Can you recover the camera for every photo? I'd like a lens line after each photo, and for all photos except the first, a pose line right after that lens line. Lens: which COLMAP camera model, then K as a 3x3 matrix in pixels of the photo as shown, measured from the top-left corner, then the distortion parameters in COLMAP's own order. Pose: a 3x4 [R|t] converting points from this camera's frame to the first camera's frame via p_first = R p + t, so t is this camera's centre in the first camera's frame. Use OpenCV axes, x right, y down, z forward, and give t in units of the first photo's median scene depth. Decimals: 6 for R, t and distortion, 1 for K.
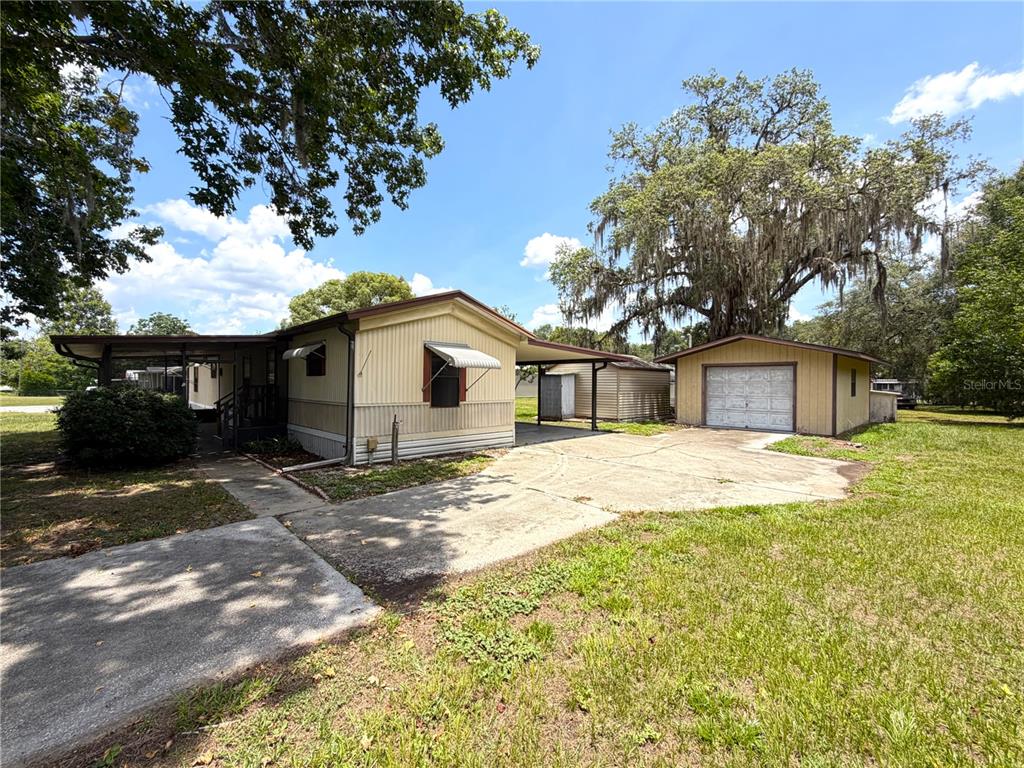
lens RADIAL K [[409.9, 0, 508.4], [0, 409.9, 382.6], [0, 0, 1]] dist [0.000809, -0.000397]
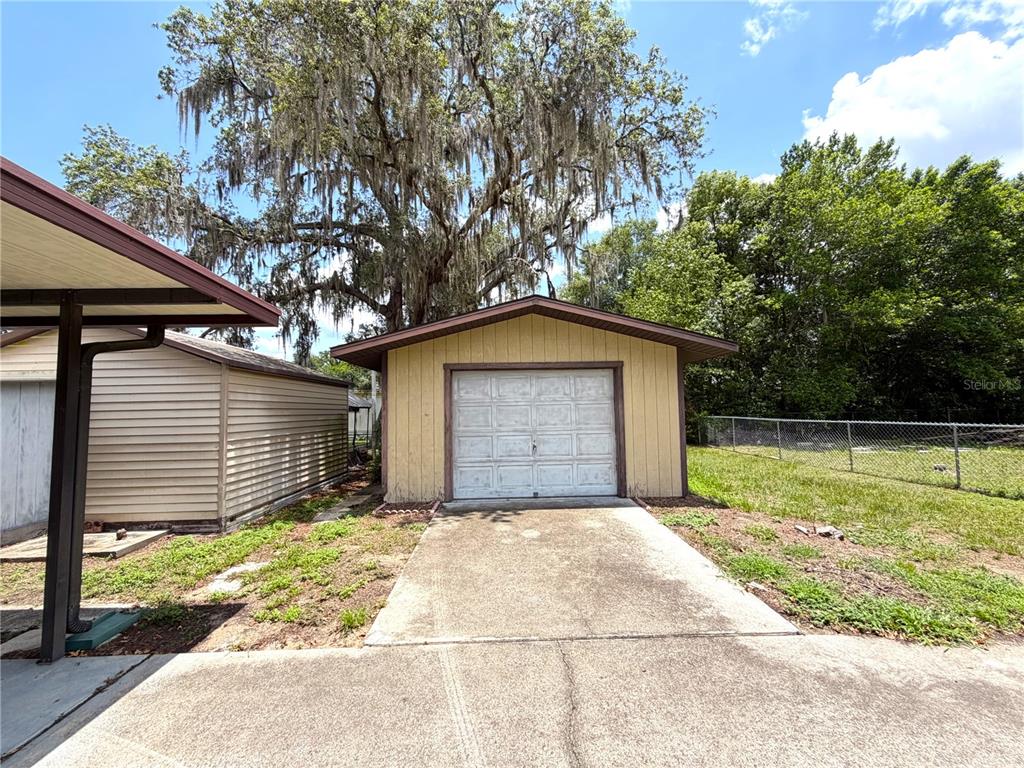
lens RADIAL K [[414.5, 0, 525.8], [0, 414.5, 381.3], [0, 0, 1]] dist [-0.000190, -0.000168]
pose [[0.647294, 0.031506, 0.761589, 0.216059], [0.022875, 0.997893, -0.060723, 0.004157], [-0.761897, 0.056727, 0.645209, 0.751082]]
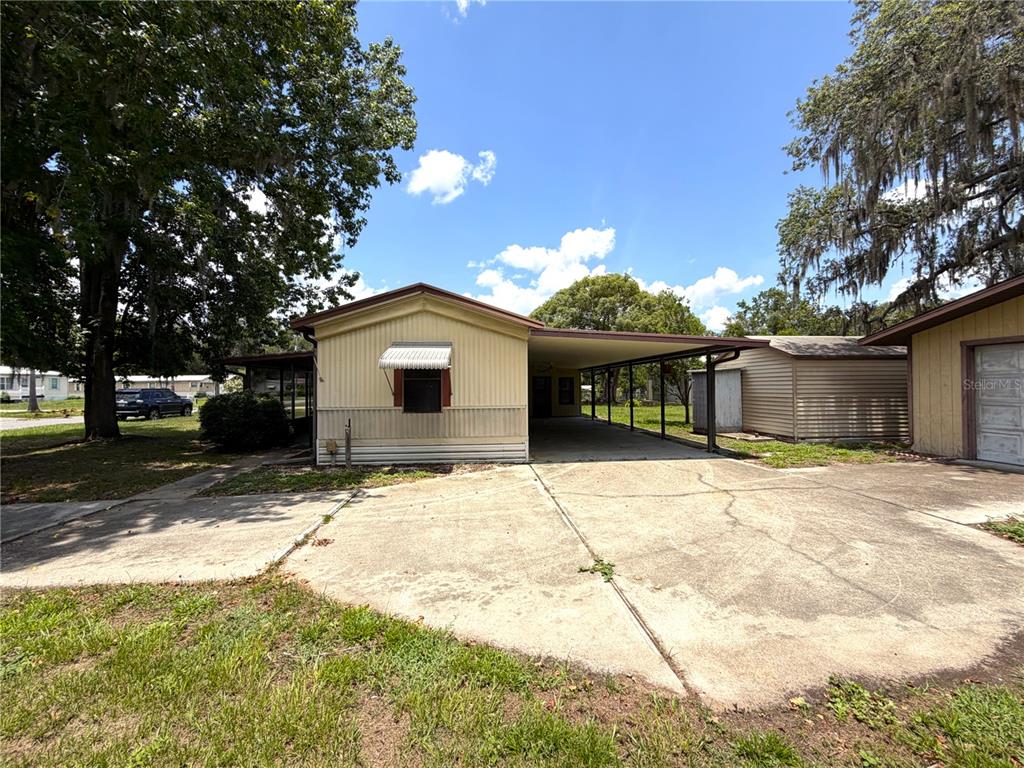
lens RADIAL K [[409.9, 0, 508.4], [0, 409.9, 382.6], [0, 0, 1]] dist [0.000809, -0.000397]
pose [[0.789074, -0.020045, -0.613971, 0.396035], [0.015774, 0.999799, -0.012369, 0.005242], [0.614096, 0.000075, 0.789232, 0.274826]]
